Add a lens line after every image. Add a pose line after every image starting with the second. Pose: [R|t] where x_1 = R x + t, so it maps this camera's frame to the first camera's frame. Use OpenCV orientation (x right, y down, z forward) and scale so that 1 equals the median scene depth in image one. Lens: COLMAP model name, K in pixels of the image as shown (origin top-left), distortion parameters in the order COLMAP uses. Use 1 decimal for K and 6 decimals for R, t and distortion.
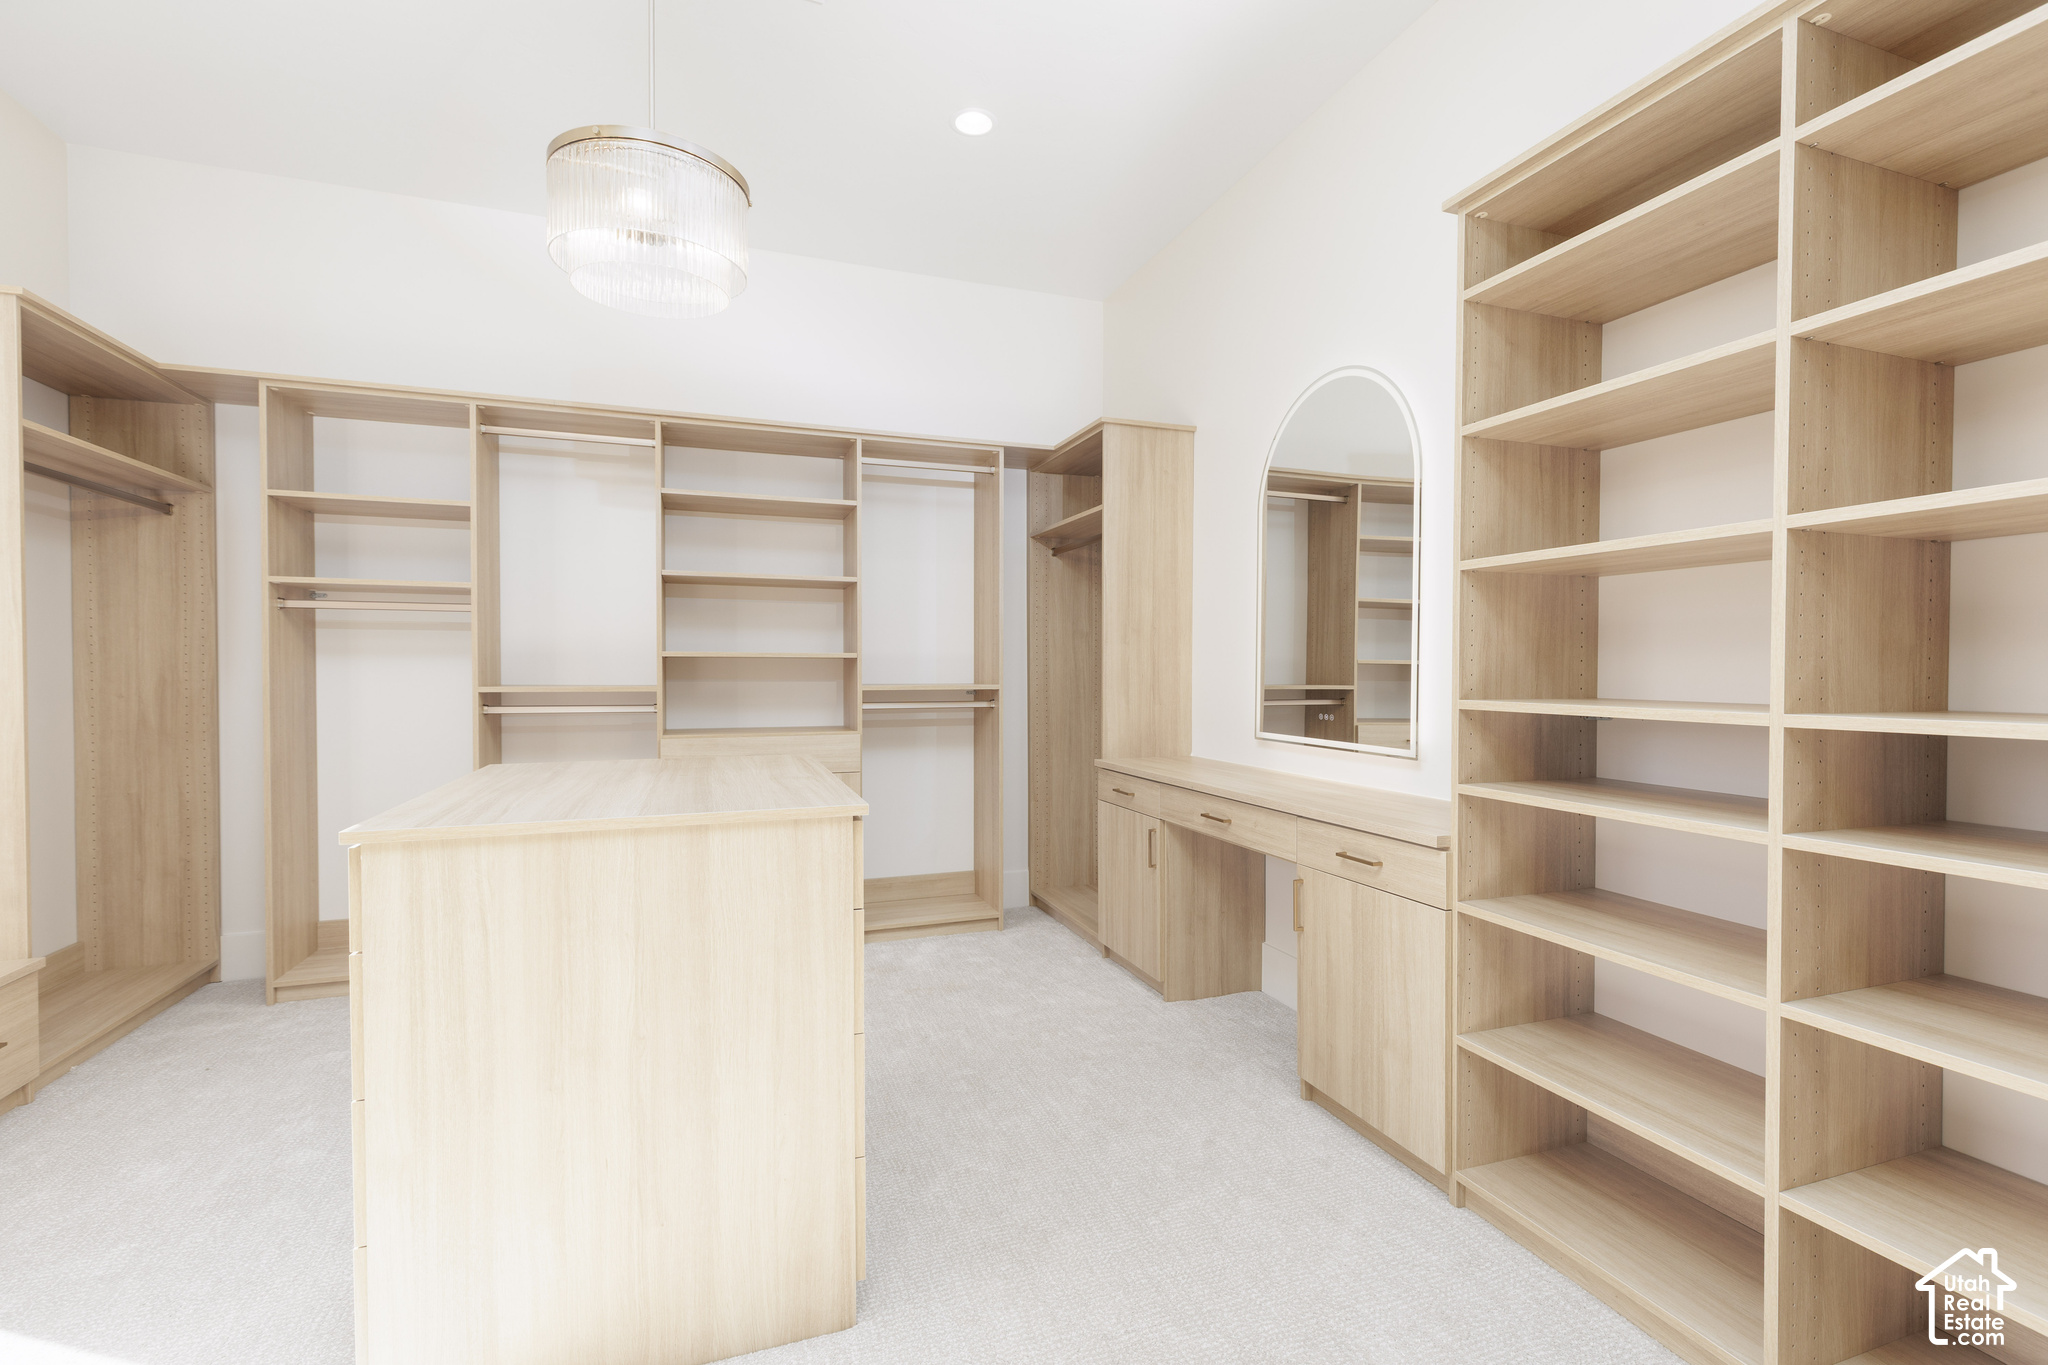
lens RADIAL K [[908.0, 0, 1030.5], [0, 908.0, 689.2], [0, 0, 1]] dist [0.002156, -0.008082]
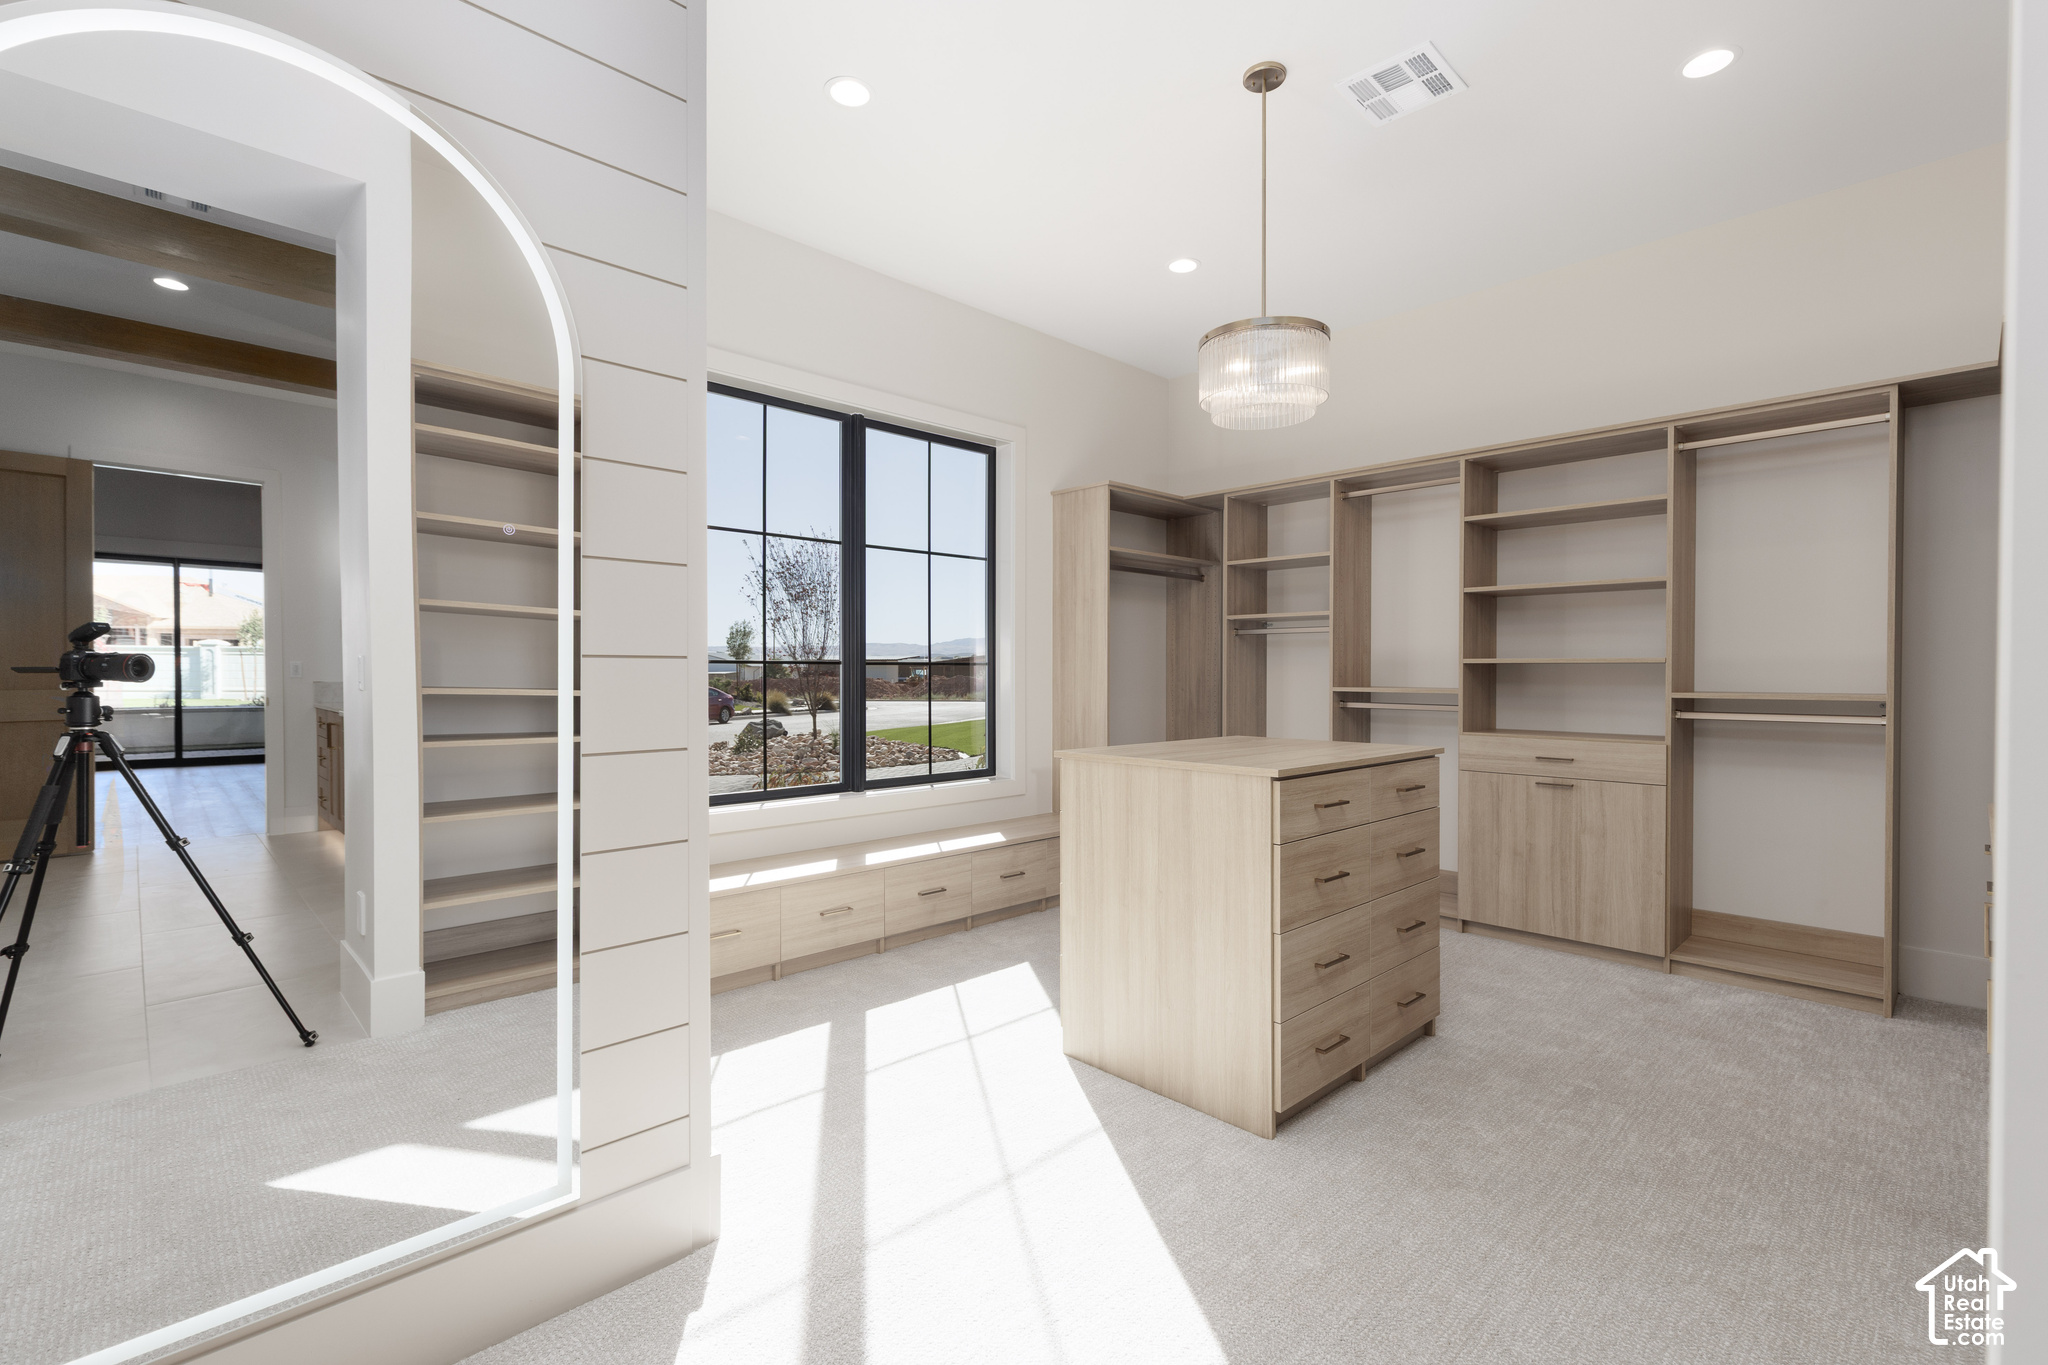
lens RADIAL K [[916.4, 0, 1035.4], [0, 916.4, 682.8], [0, 0, 1]] dist [0.003300, 0.000152]
pose [[0.402973, 0.010031, -0.915157, 0.474500], [-0.020061, 0.999797, 0.002125, -0.003070], [0.914992, 0.017502, 0.403092, 0.036046]]
